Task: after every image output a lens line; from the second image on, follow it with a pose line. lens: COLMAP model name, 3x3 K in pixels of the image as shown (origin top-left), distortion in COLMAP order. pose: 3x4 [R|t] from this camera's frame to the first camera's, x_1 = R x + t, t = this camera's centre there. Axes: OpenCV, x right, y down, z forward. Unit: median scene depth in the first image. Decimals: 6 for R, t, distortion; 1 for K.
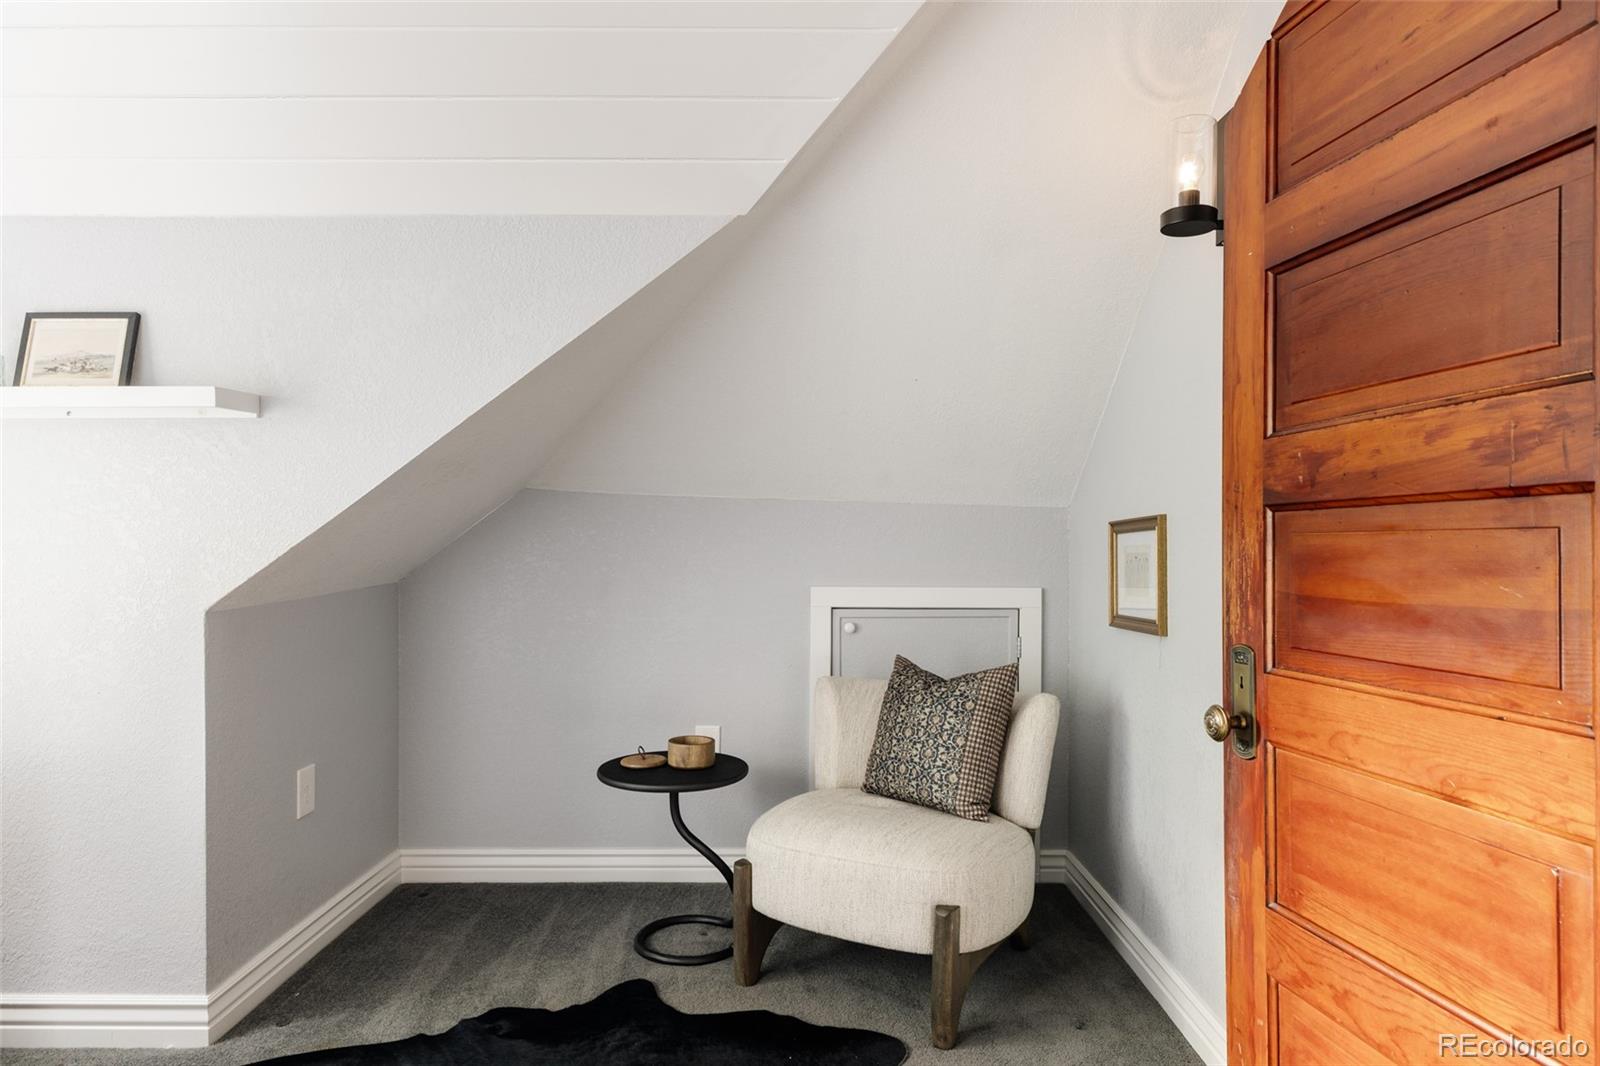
lens RADIAL K [[936.0, 0, 799.5], [0, 936.0, 538.3], [0, 0, 1]] dist [-0.003083, -0.000933]
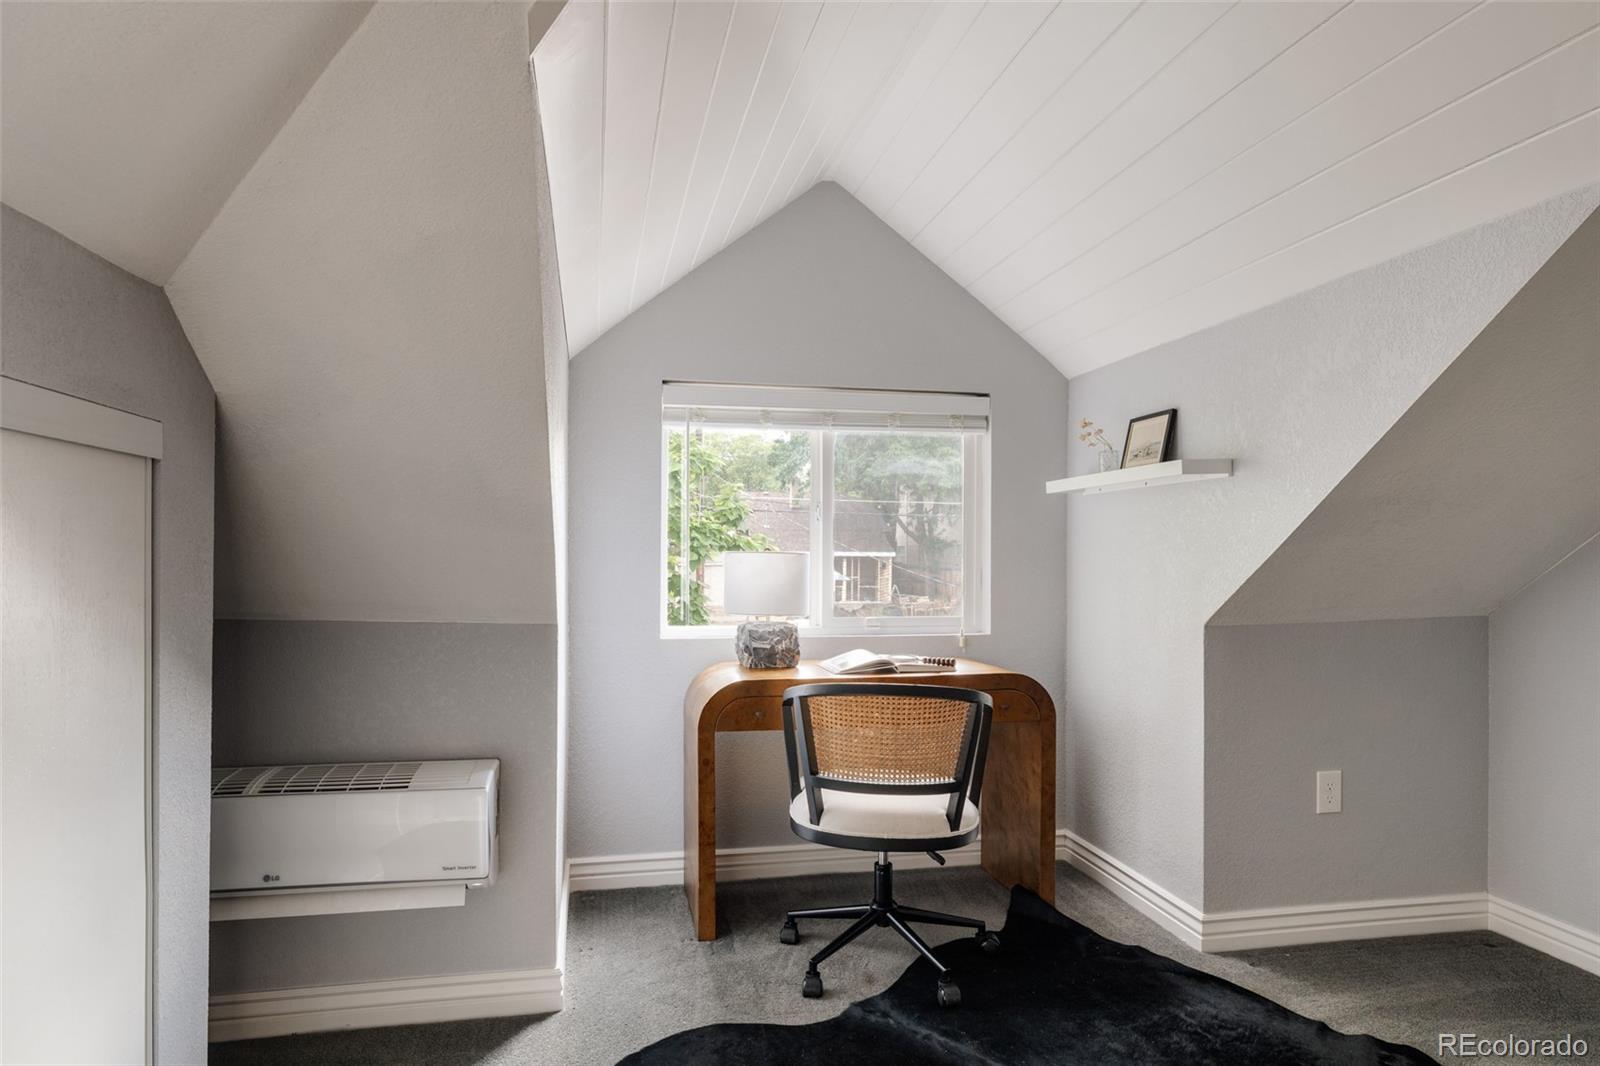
lens RADIAL K [[936.0, 0, 801.3], [0, 936.0, 544.4], [0, 0, 1]] dist [-0.003083, -0.000933]
pose [[0.196226, -0.006416, -0.980538, 0.561258], [-0.003622, 0.999967, -0.007268, -0.025019], [0.980552, 0.004978, 0.196196, 0.174582]]
